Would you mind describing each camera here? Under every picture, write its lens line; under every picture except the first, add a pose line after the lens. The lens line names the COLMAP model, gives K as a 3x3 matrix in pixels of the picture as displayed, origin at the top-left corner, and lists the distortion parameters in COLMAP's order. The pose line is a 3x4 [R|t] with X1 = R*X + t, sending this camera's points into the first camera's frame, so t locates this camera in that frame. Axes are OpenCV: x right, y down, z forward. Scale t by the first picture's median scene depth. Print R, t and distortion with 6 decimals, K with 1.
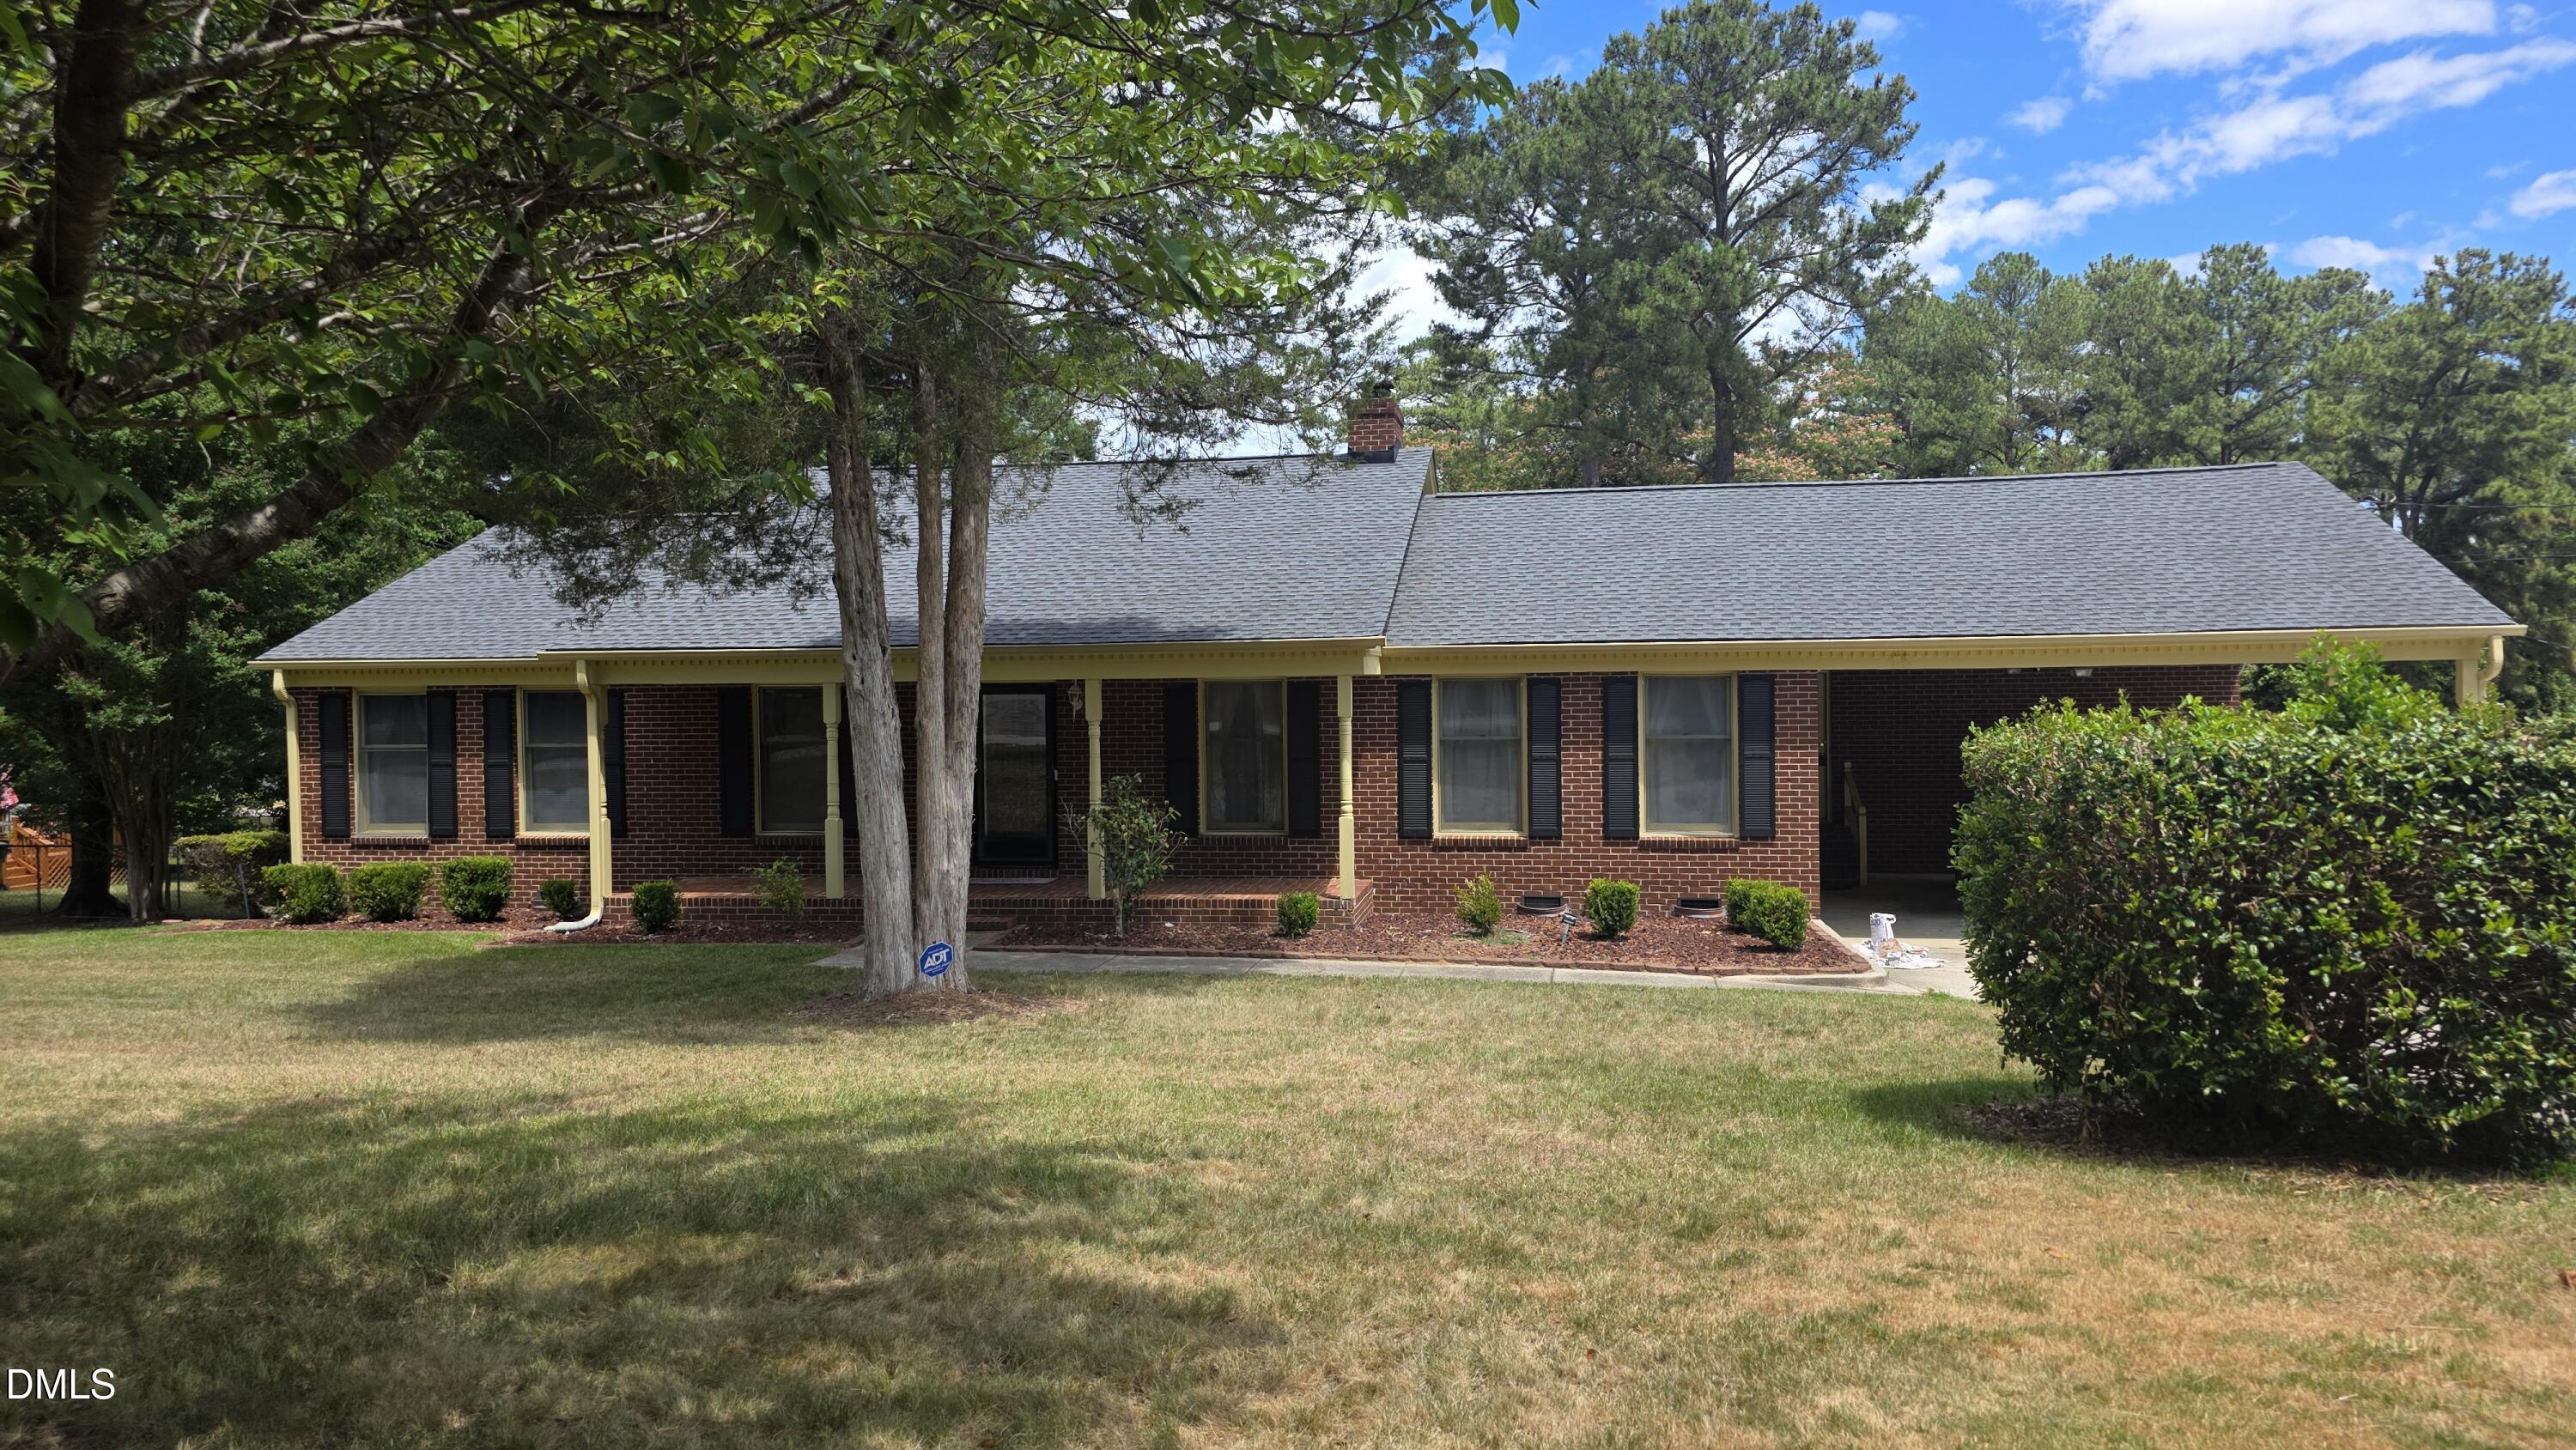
lens RADIAL K [[1744.8, 0, 1293.8], [0, 1744.8, 700.7], [0, 0, 1]] dist [0.063238, -0.057994]
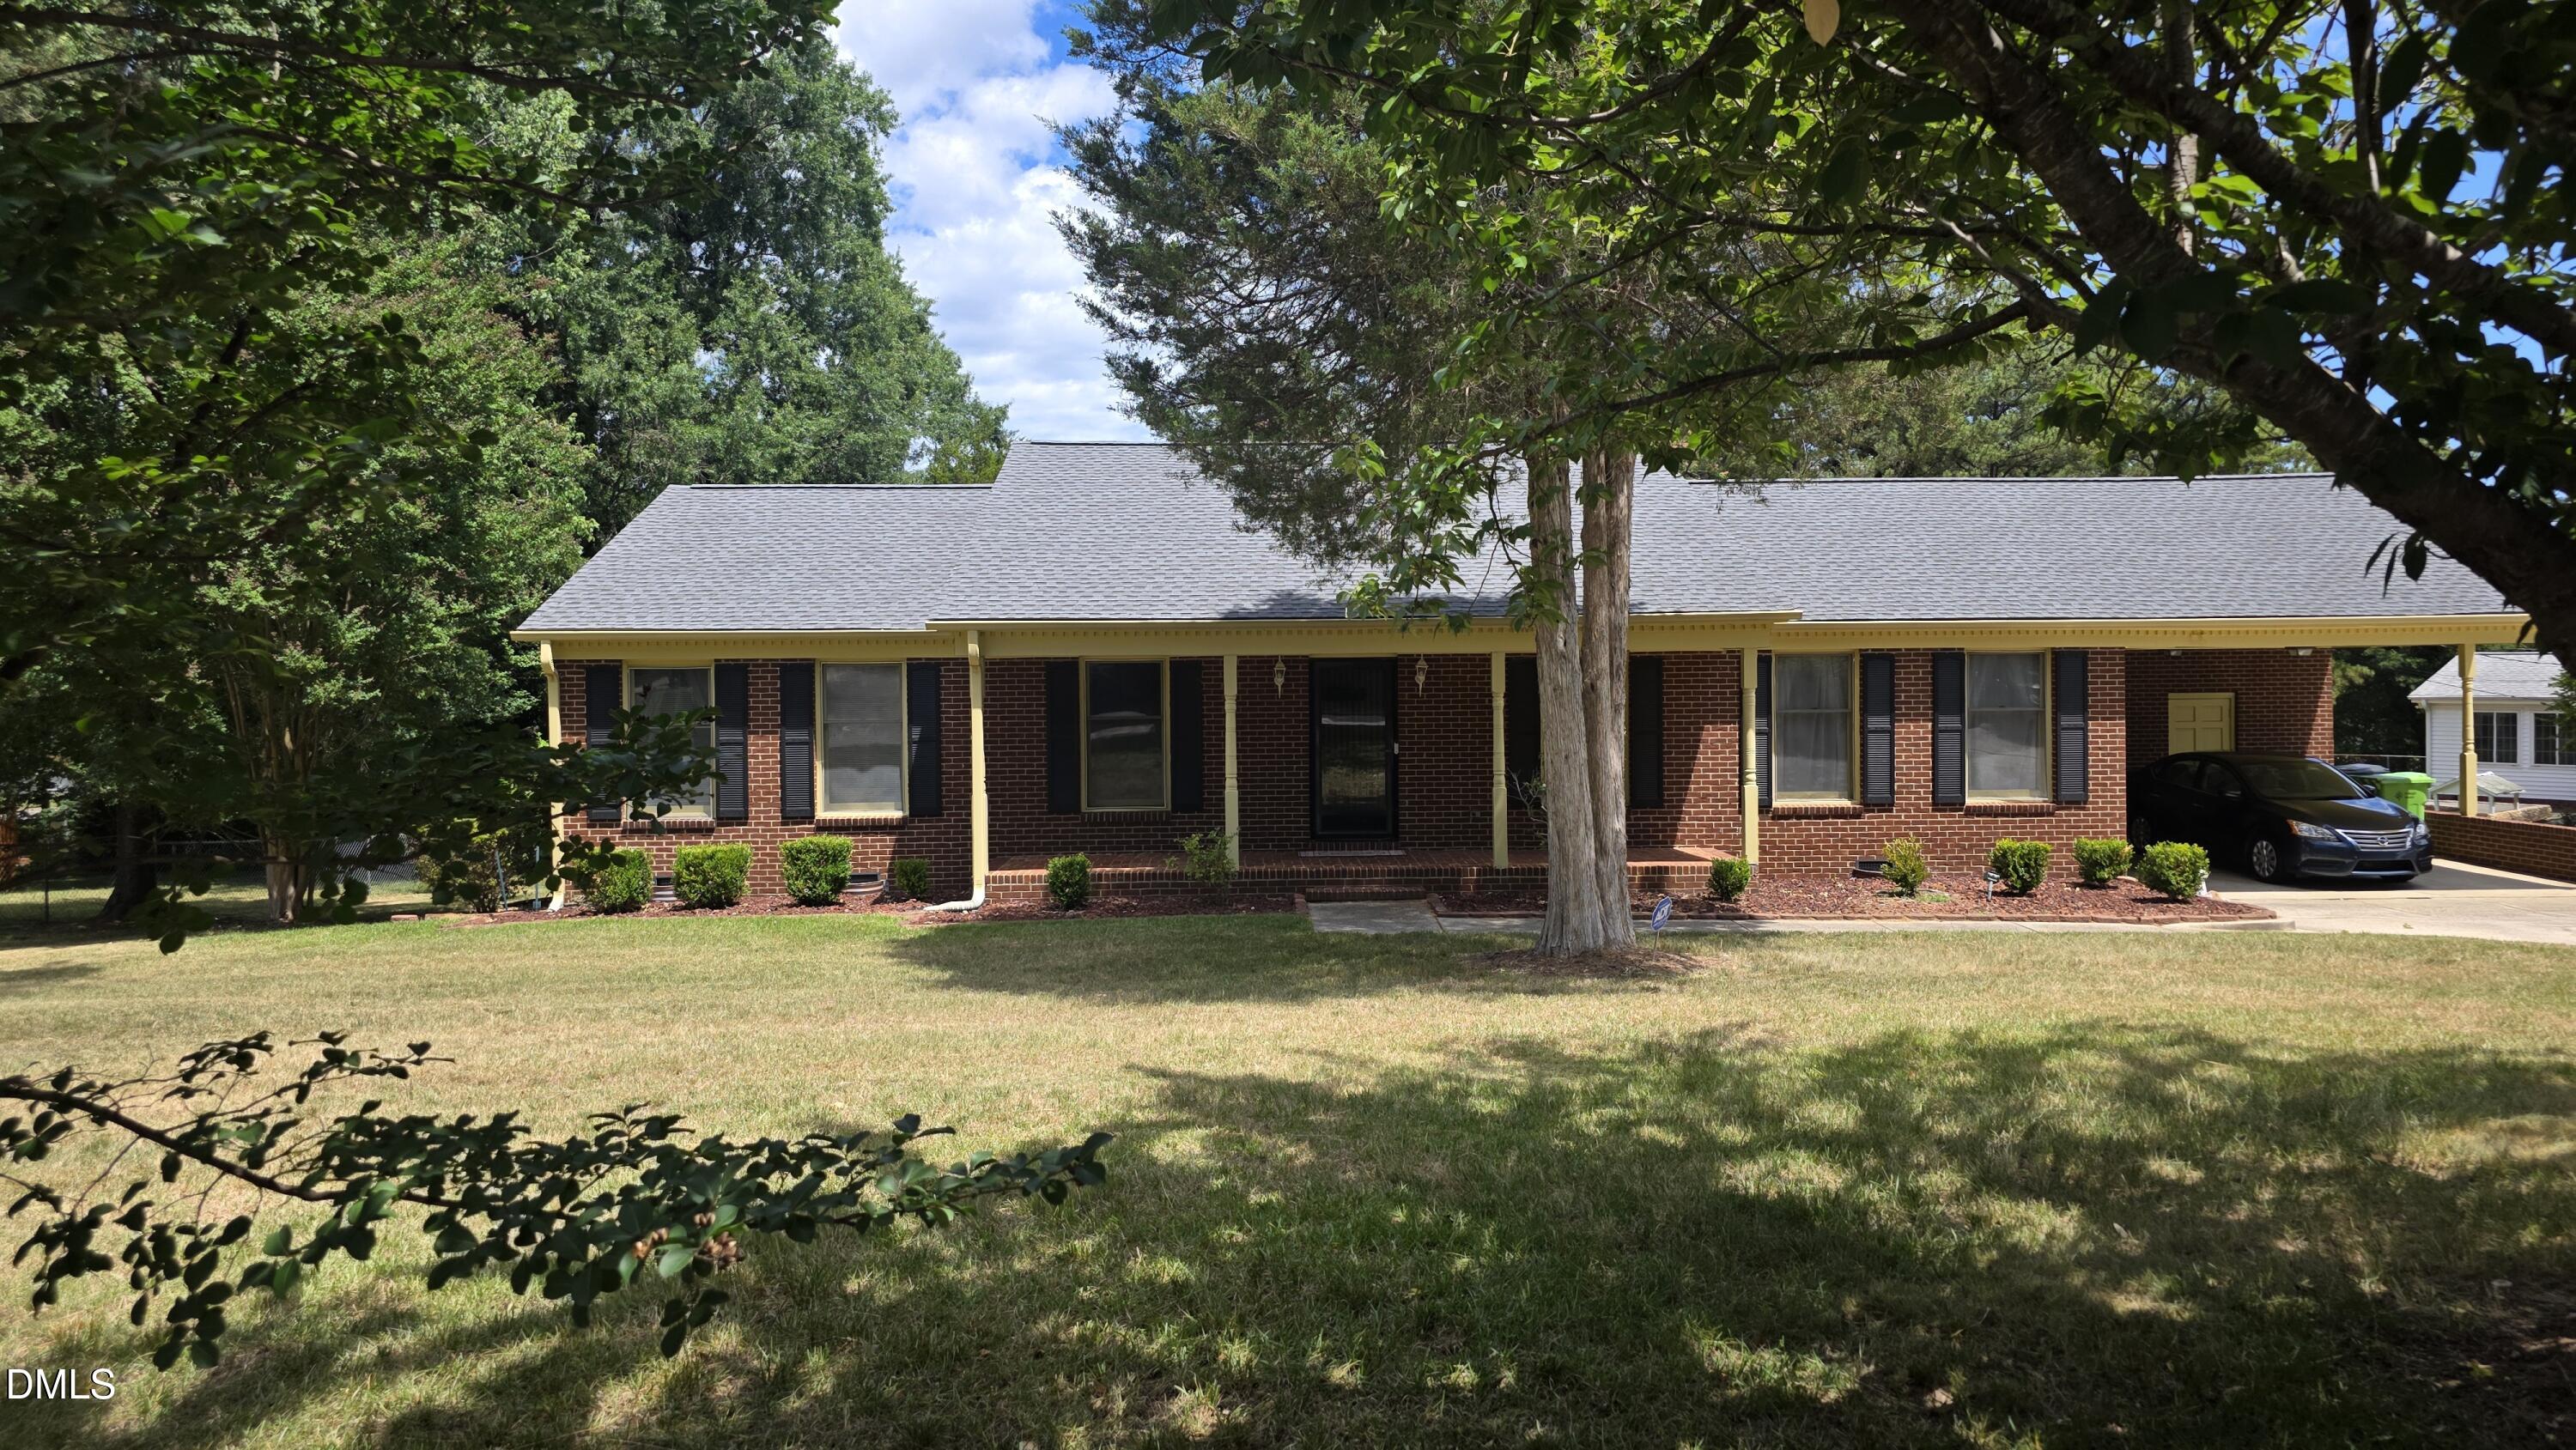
lens RADIAL K [[1744.8, 0, 1290.3], [0, 1744.8, 715.4], [0, 0, 1]] dist [0.063238, -0.057994]
pose [[0.981186, -0.001476, 0.193059, -0.412253], [-0.000152, 0.999965, 0.008417, 0.015205], [-0.193065, -0.008288, 0.981151, 0.025509]]
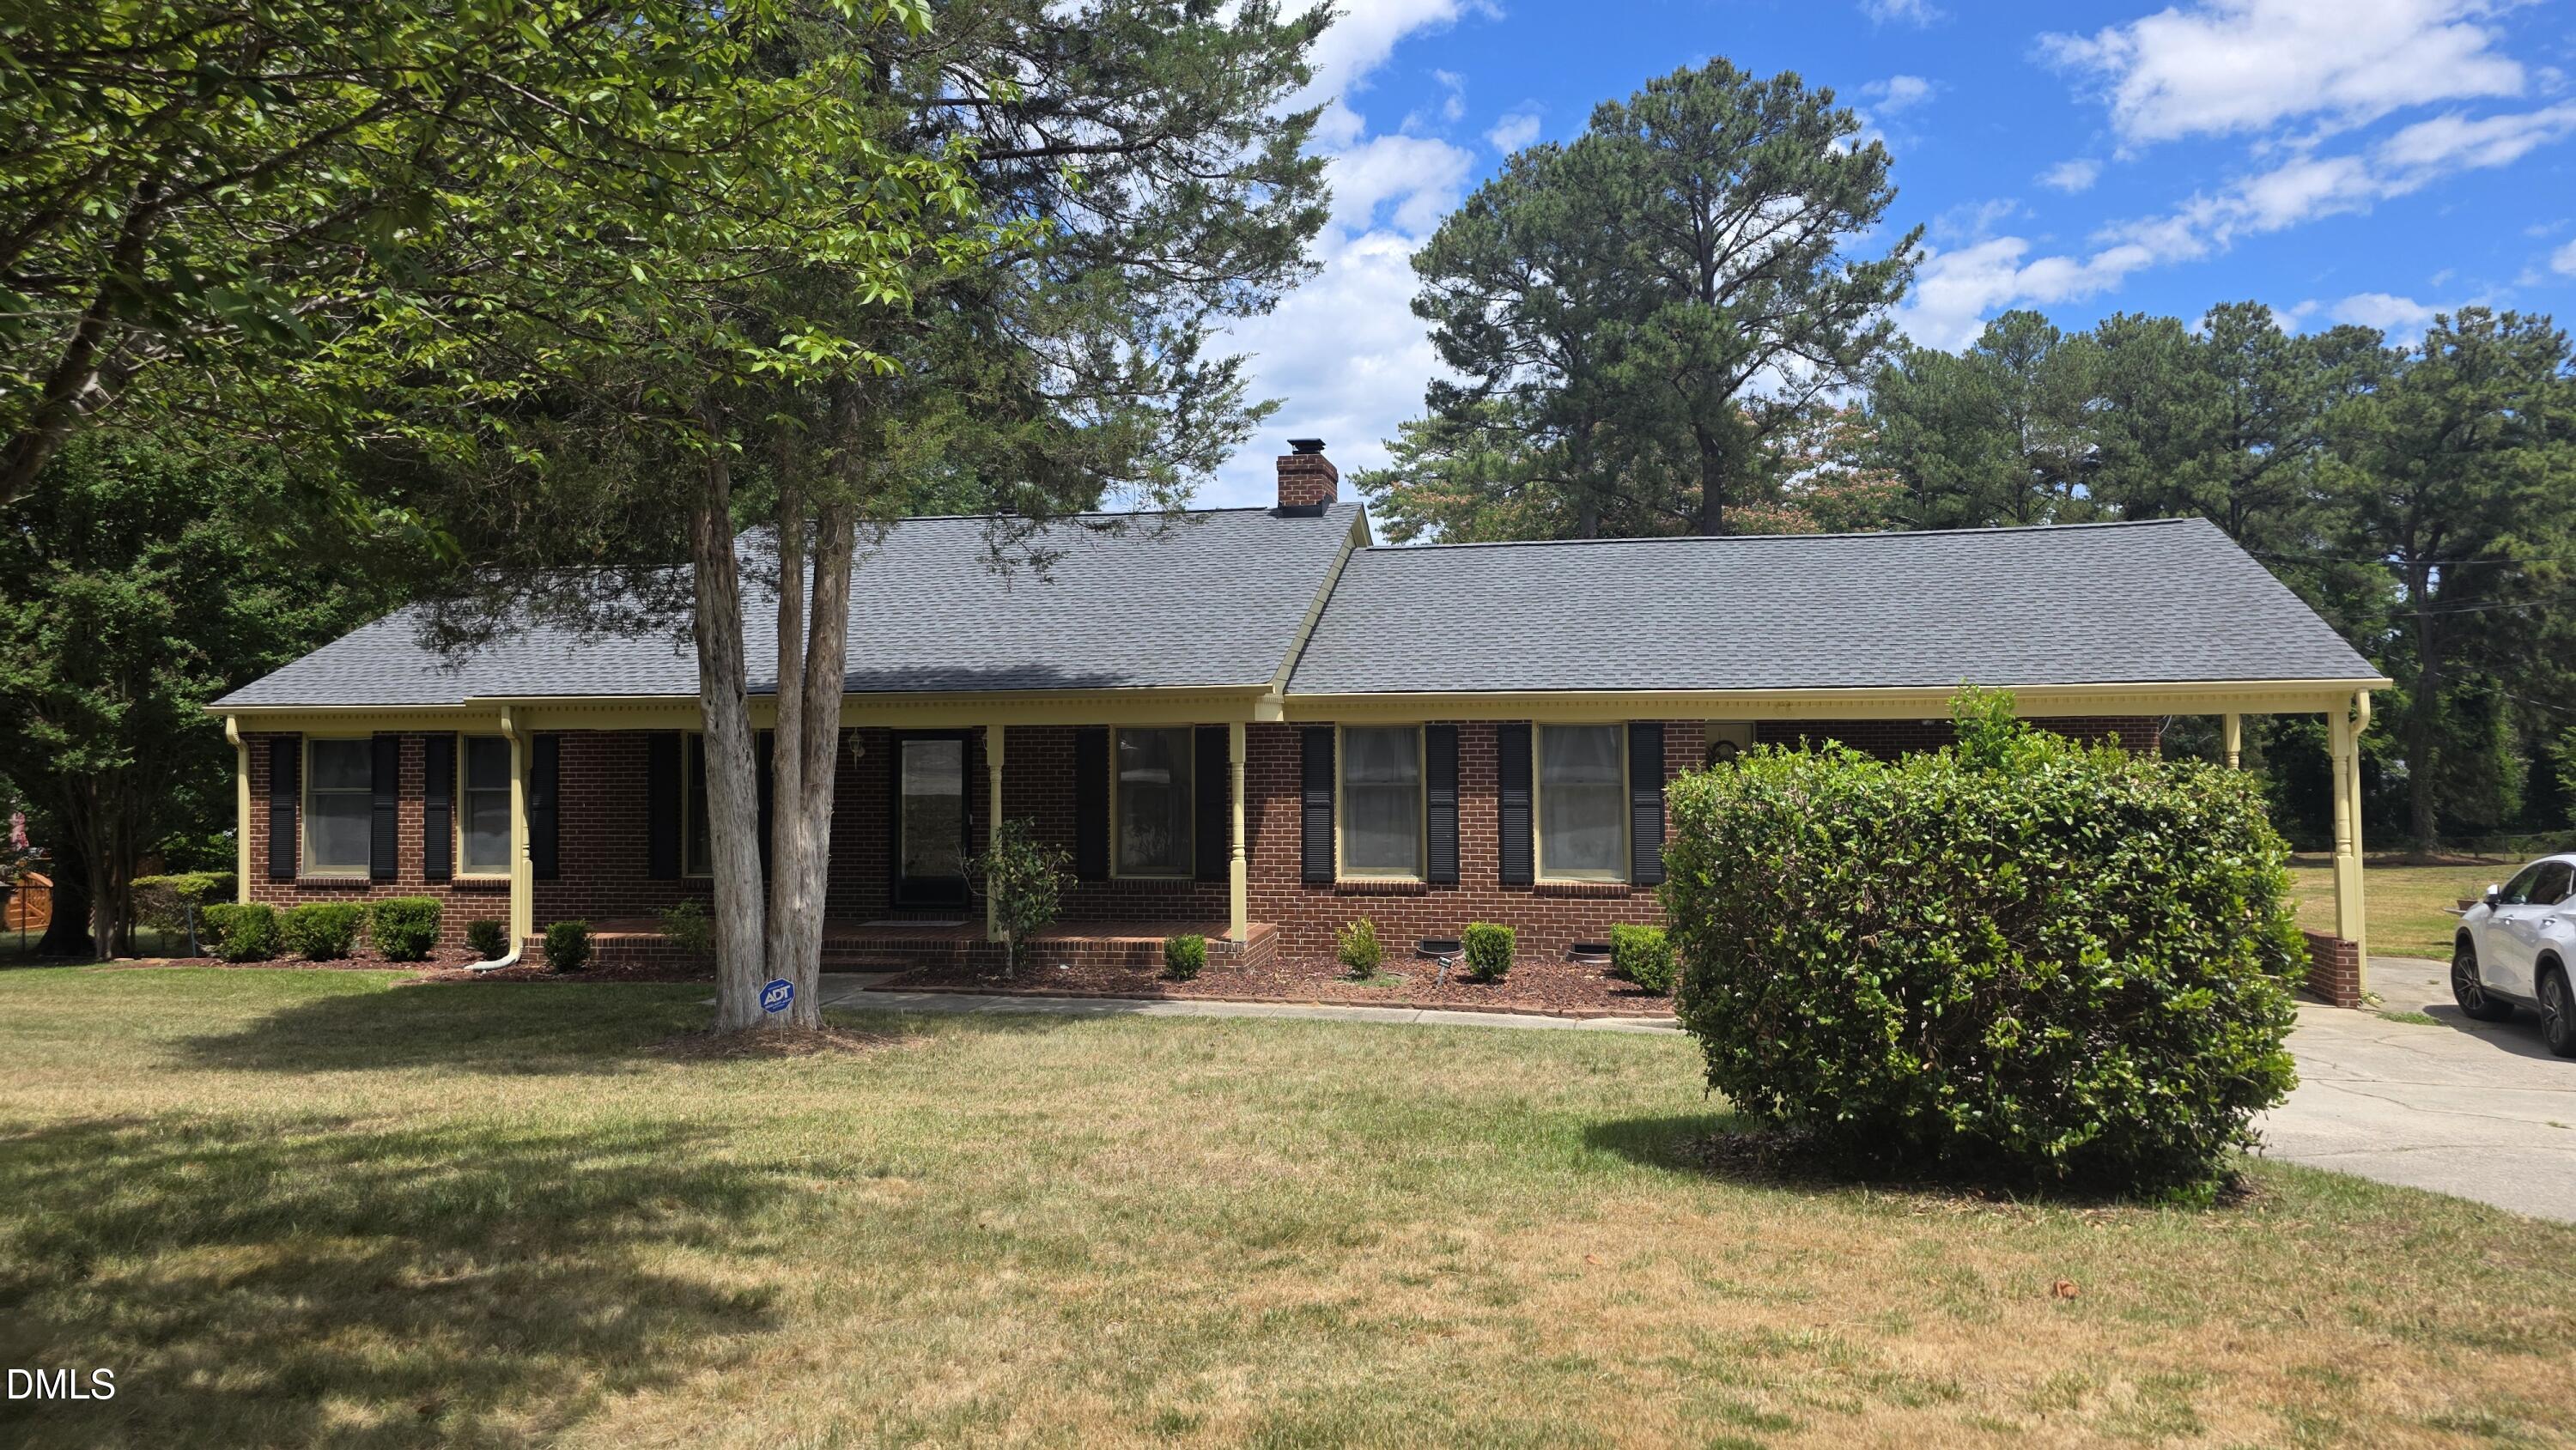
lens RADIAL K [[1744.8, 0, 1313.9], [0, 1744.8, 659.6], [0, 0, 1]] dist [0.063238, -0.057994]
pose [[0.999797, 0.002984, -0.019931, 0.088522], [-0.004030, 0.998604, -0.052673, 0.002273], [0.019746, 0.052743, 0.998413, -0.025723]]
